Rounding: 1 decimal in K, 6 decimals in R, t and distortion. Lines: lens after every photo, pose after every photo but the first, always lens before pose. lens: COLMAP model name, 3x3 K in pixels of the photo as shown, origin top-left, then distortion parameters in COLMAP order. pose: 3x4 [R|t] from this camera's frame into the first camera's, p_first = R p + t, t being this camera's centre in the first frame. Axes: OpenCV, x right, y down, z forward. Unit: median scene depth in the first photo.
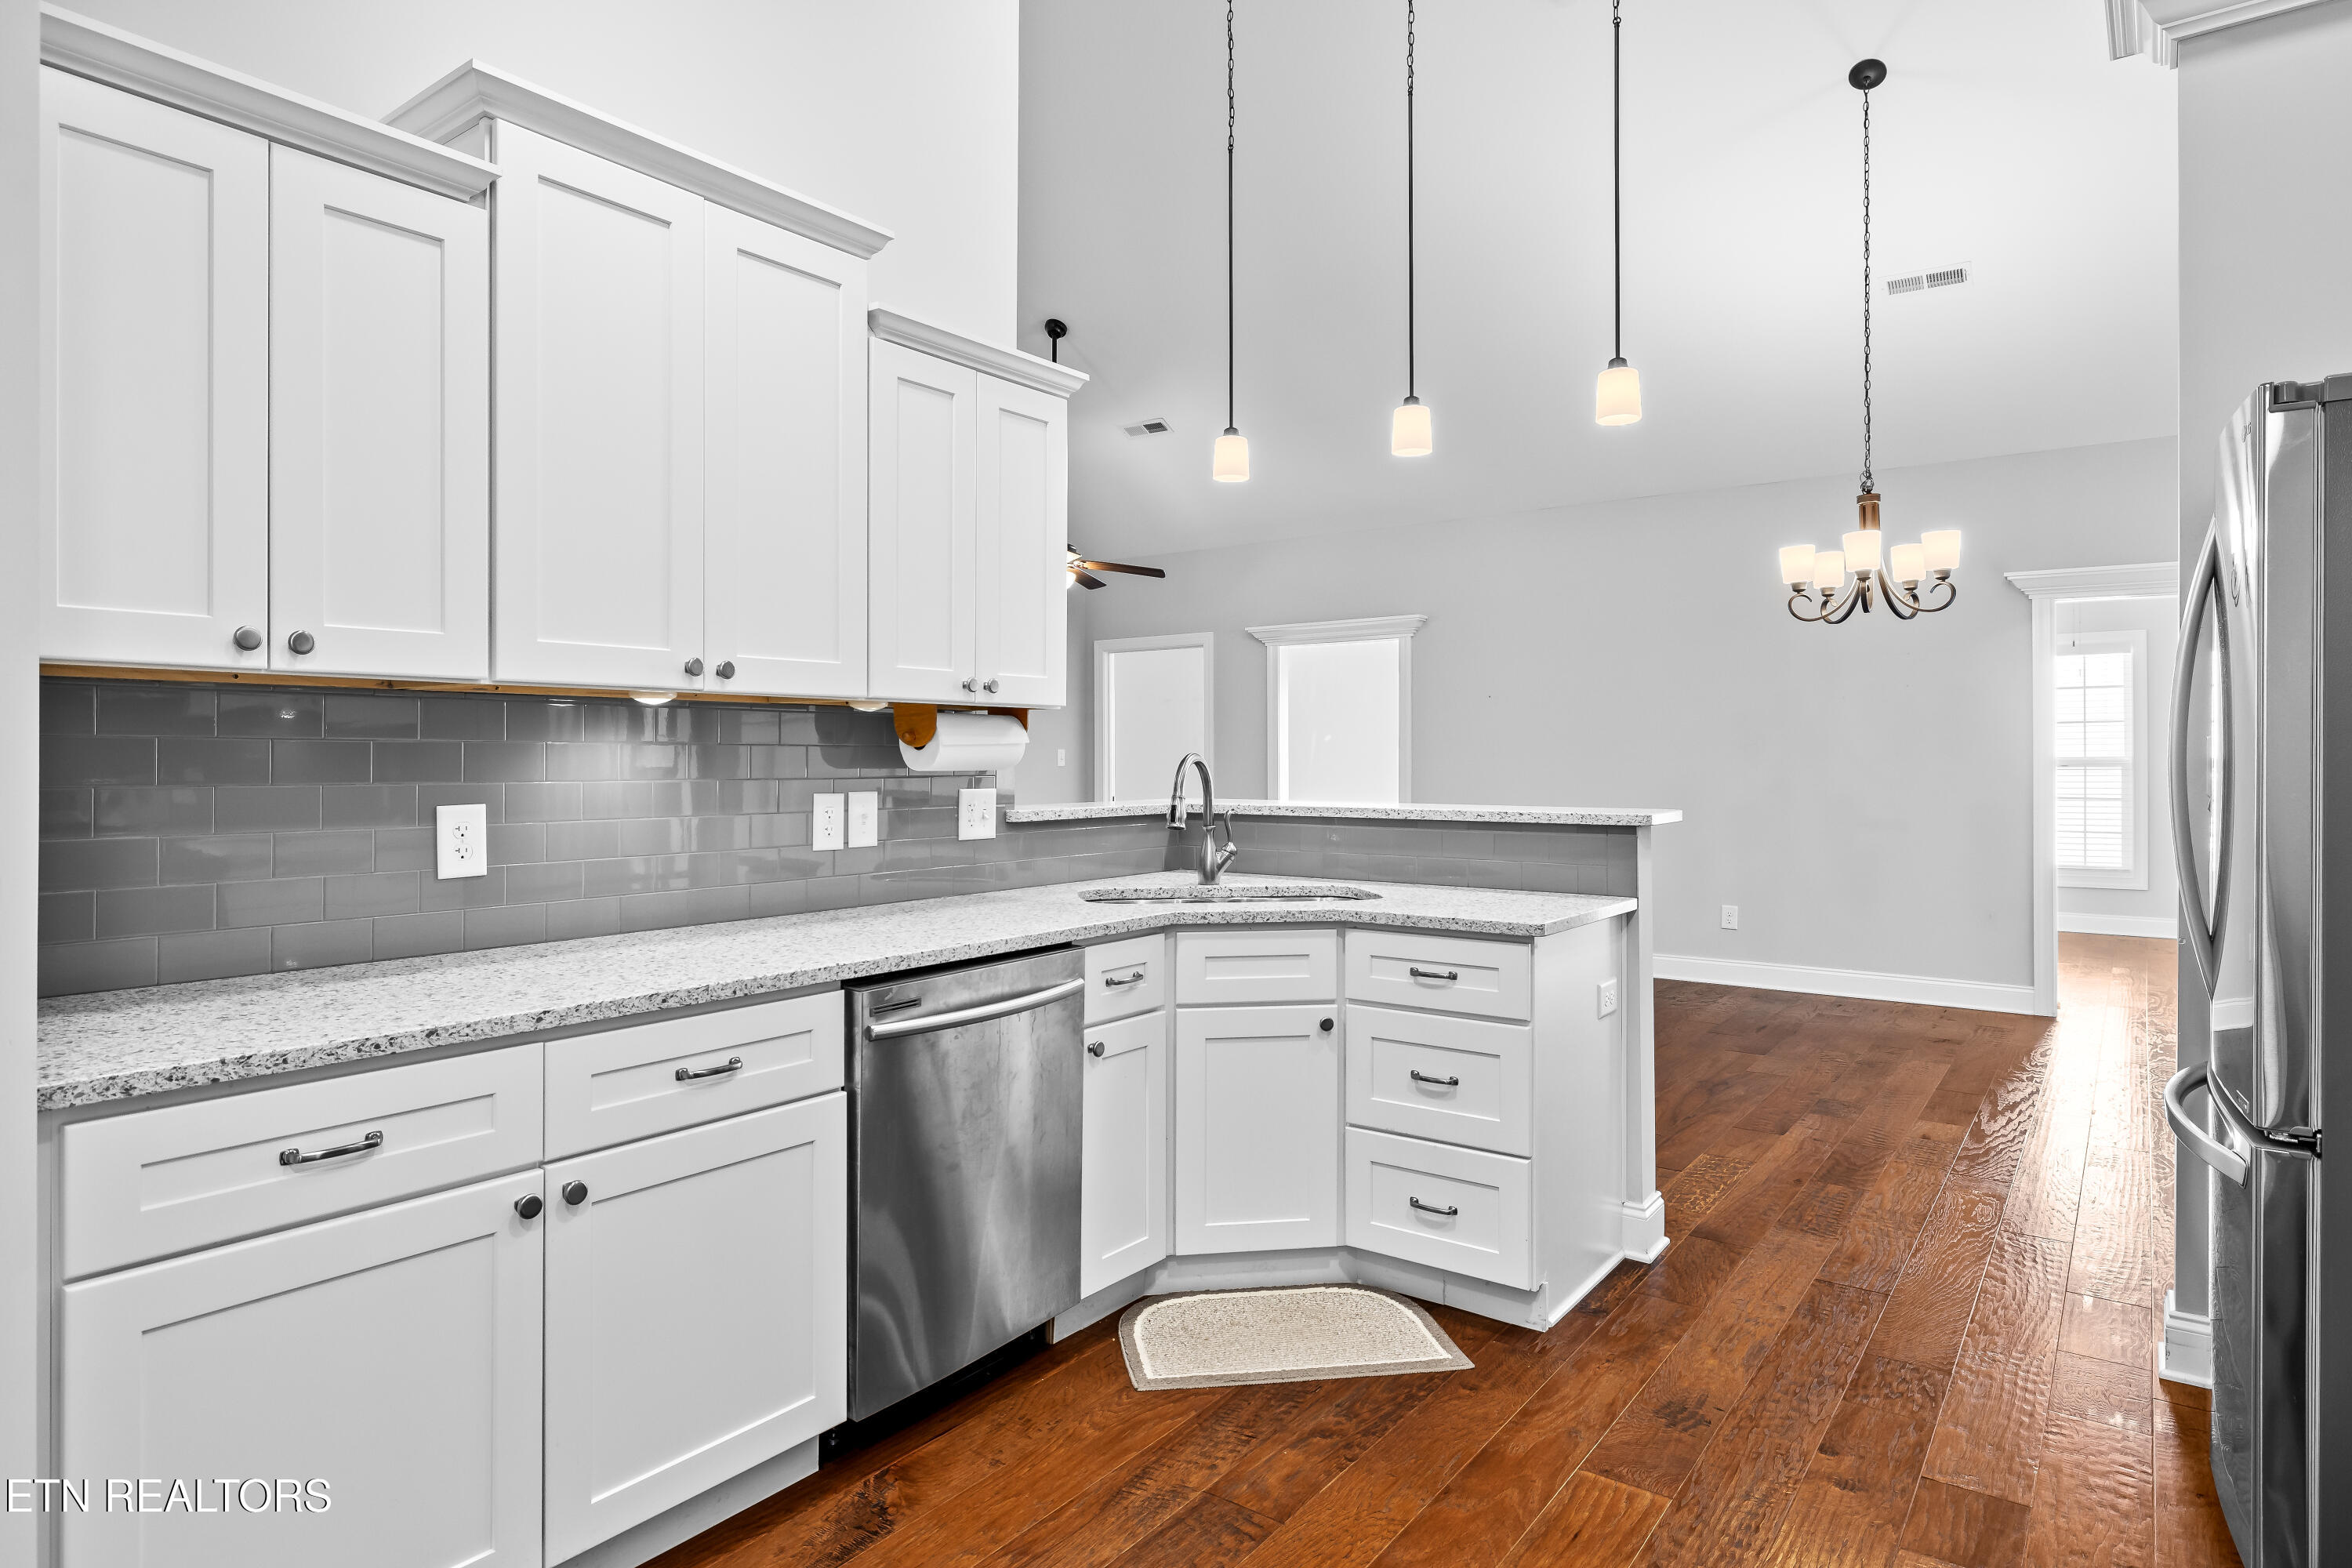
lens RADIAL K [[1300.7, 0, 1174.9], [0, 1300.7, 763.5], [0, 0, 1]] dist [0.001809, -0.006641]
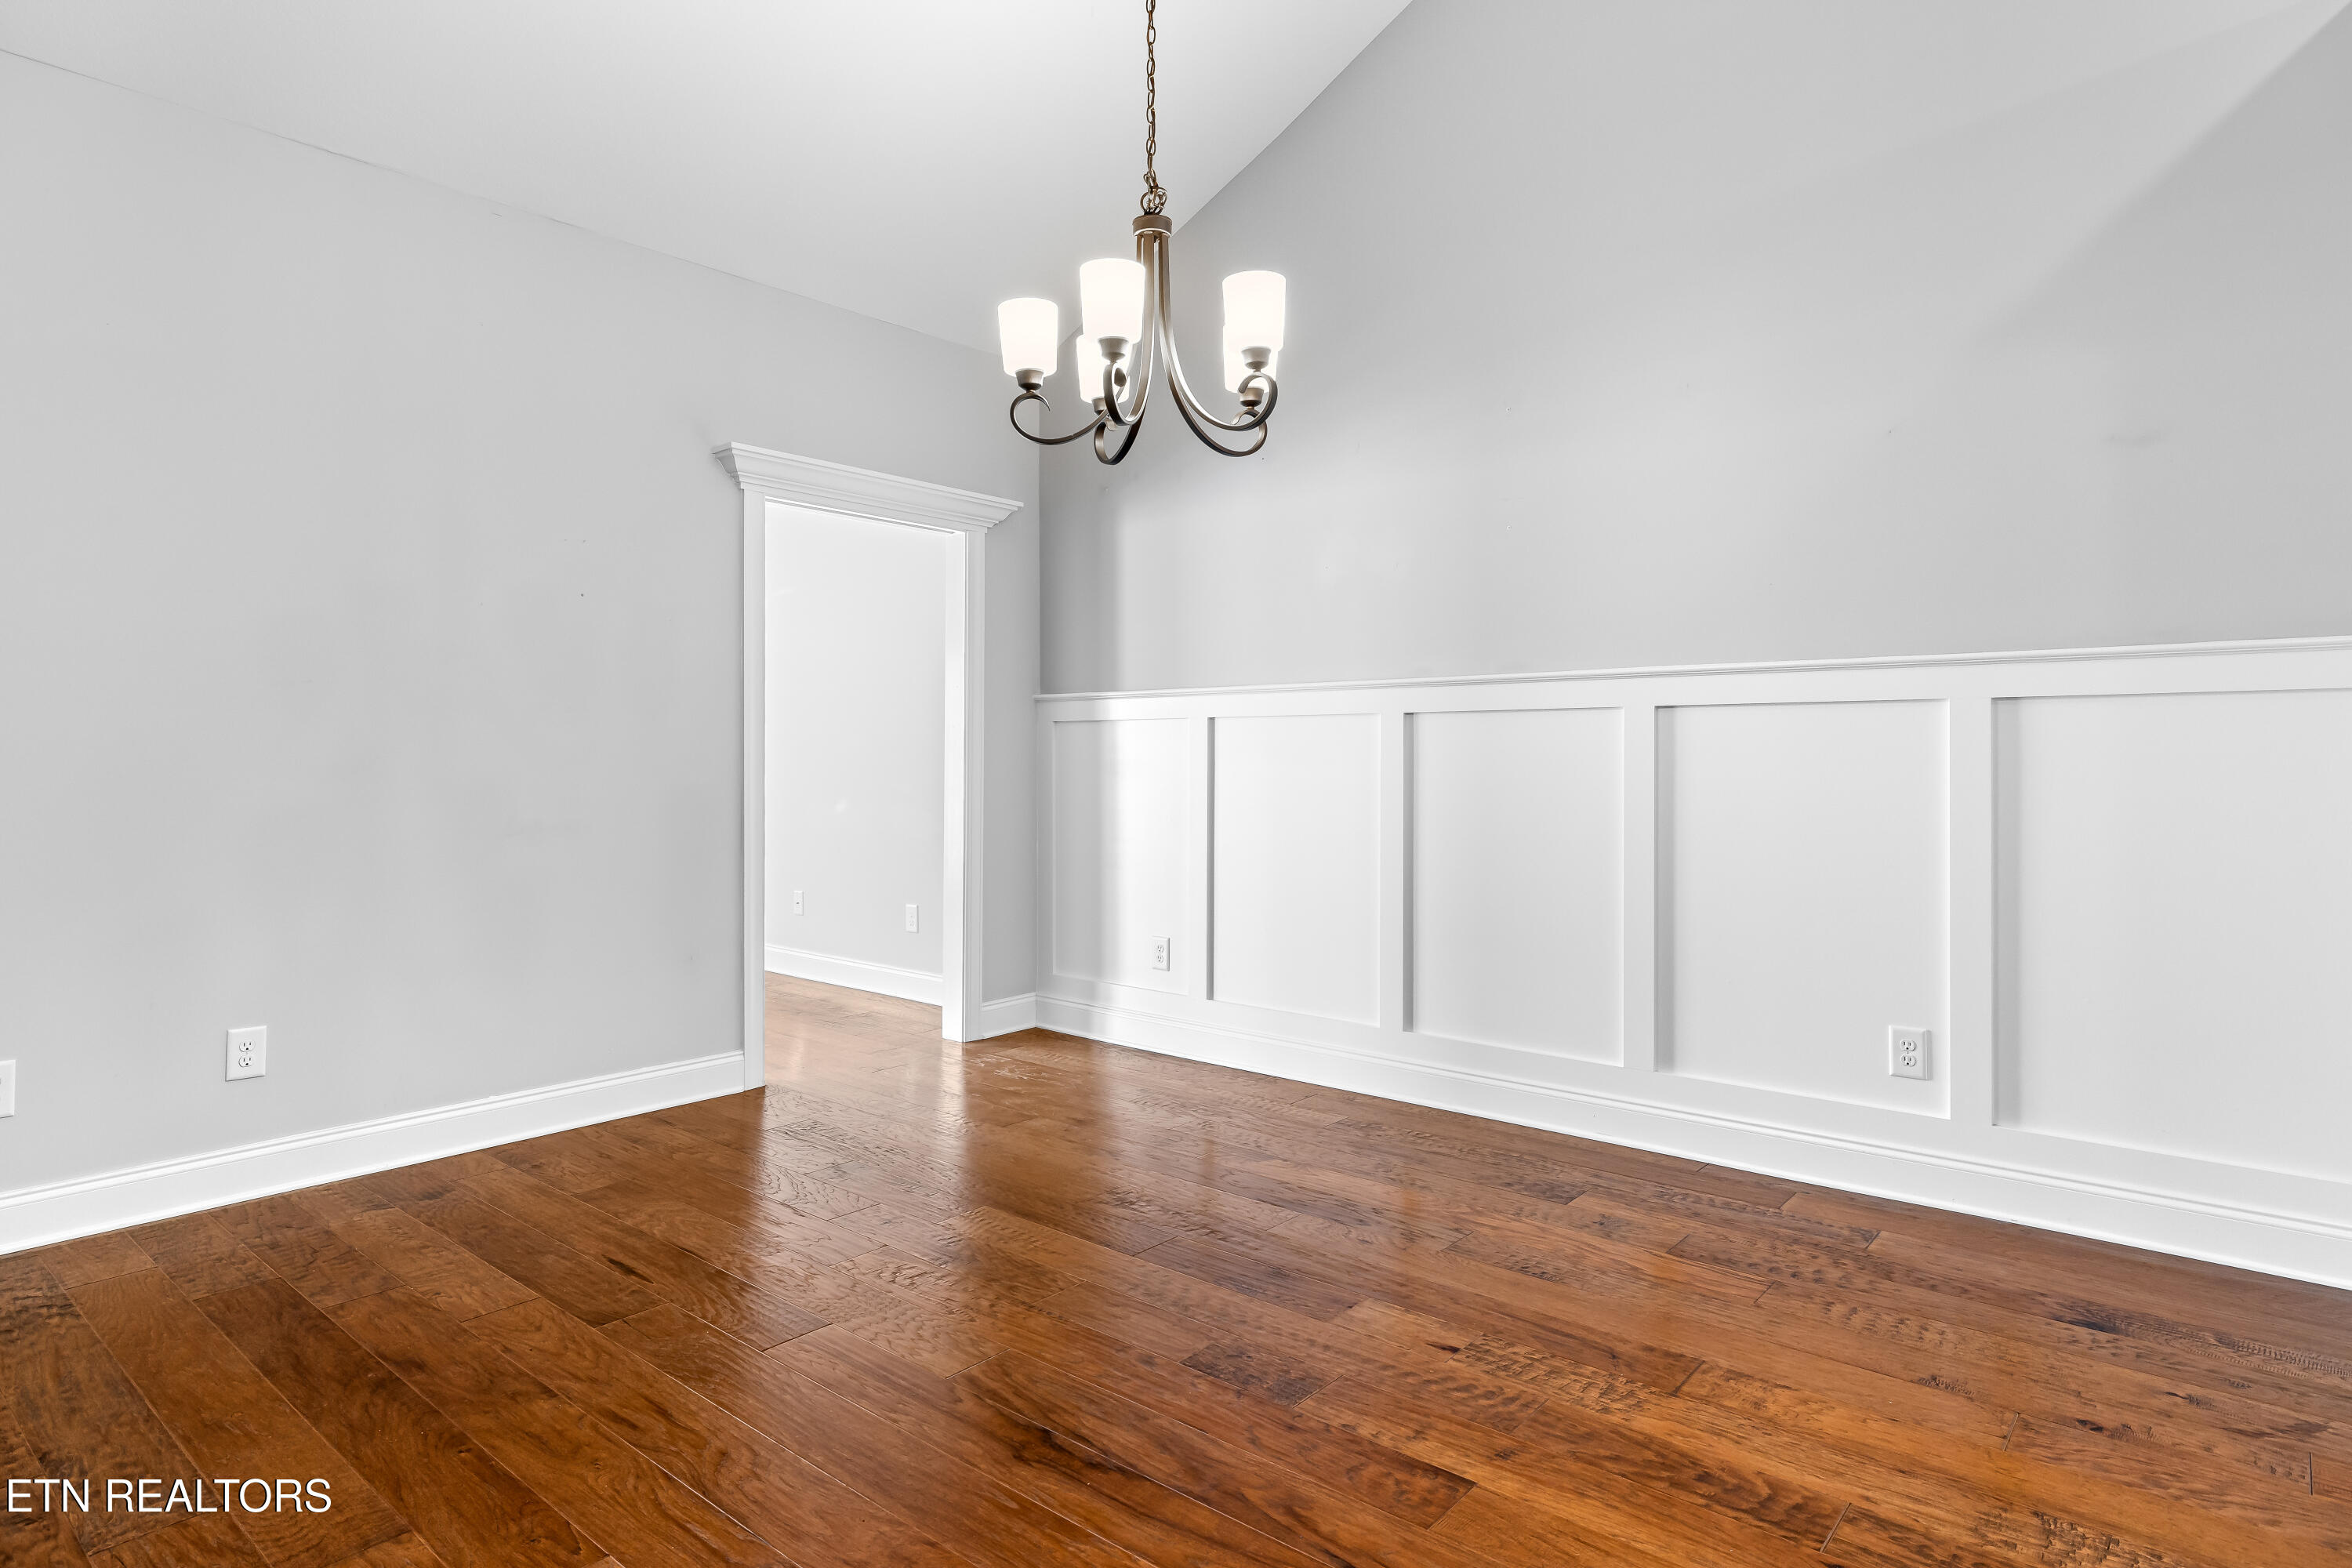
lens RADIAL K [[1290.7, 0, 1168.2], [0, 1290.7, 743.3], [0, 0, 1]] dist [-0.004300, 0.002060]
pose [[0.076315, 0.005637, 0.997068, -0.012228], [0.000800, 0.999983, -0.005714, 0.023216], [-0.997083, 0.001234, 0.076309, 1.304531]]
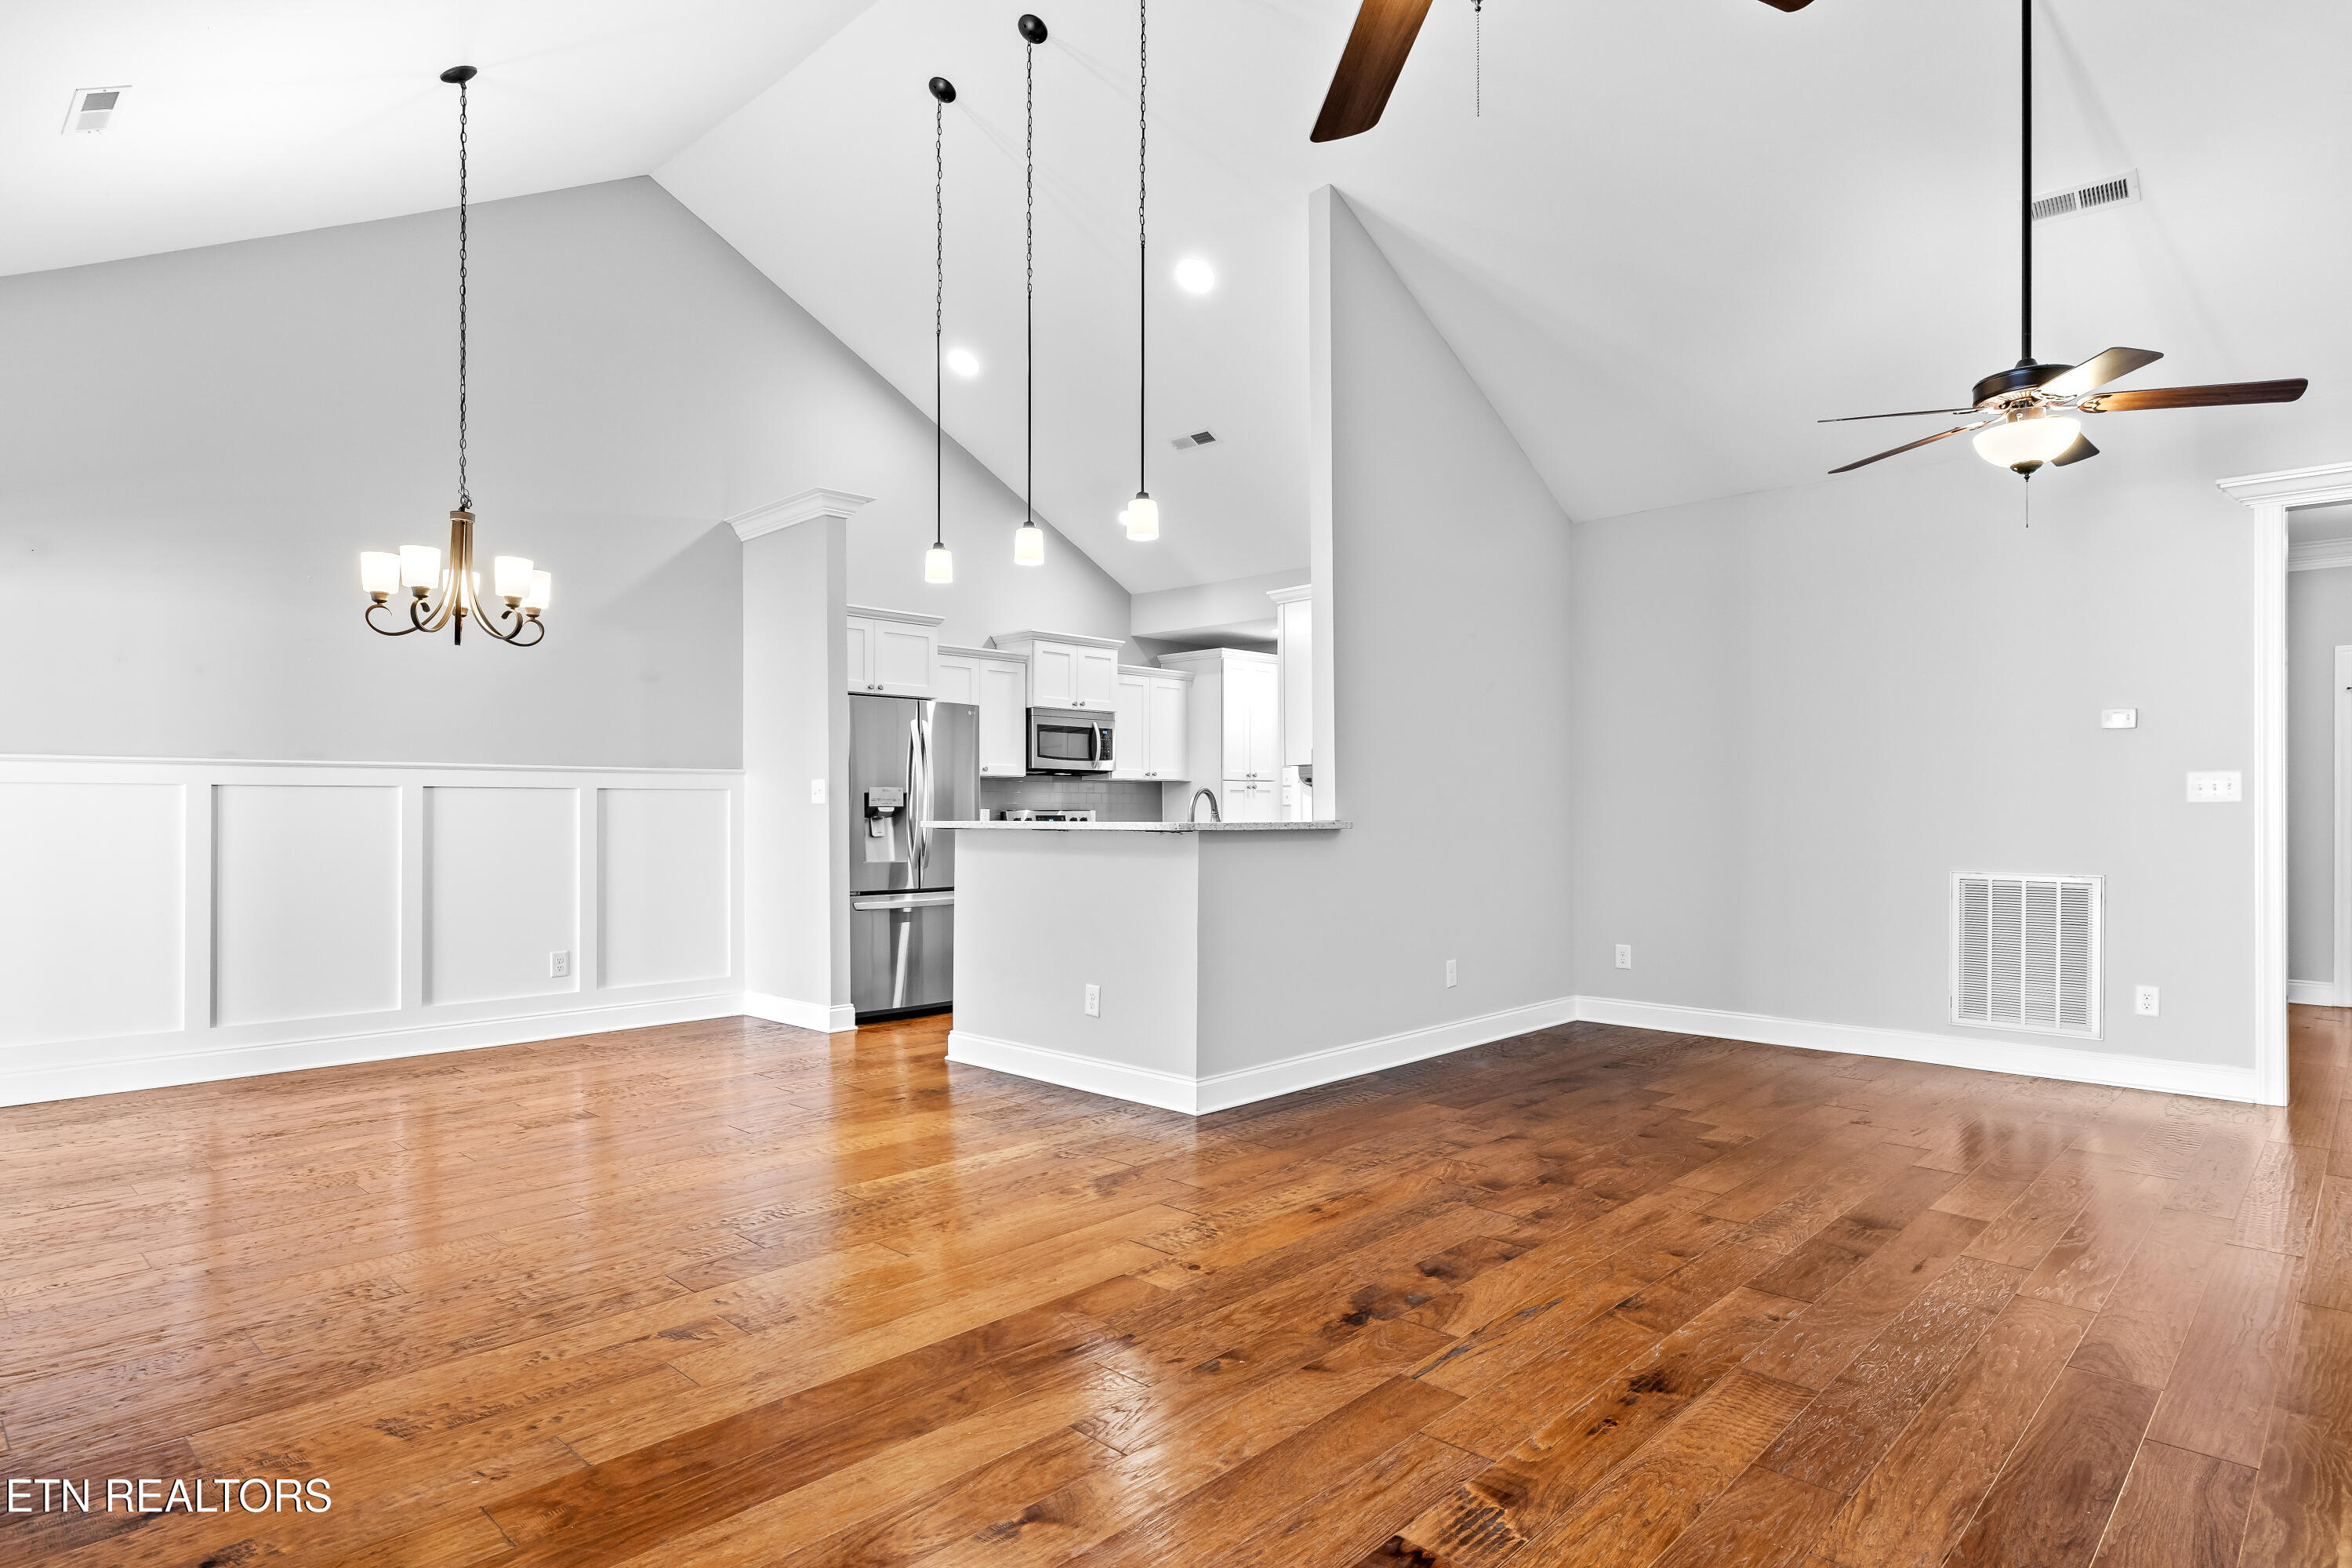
lens RADIAL K [[1290.7, 0, 1161.4], [0, 1290.7, 813.7], [0, 0, 1]] dist [-0.004300, 0.002060]
pose [[-0.990982, -0.000330, 0.133997, -0.153128], [0.000210, 0.999992, 0.004014, 0.017511], [-0.133997, 0.004006, -0.990974, 2.579062]]
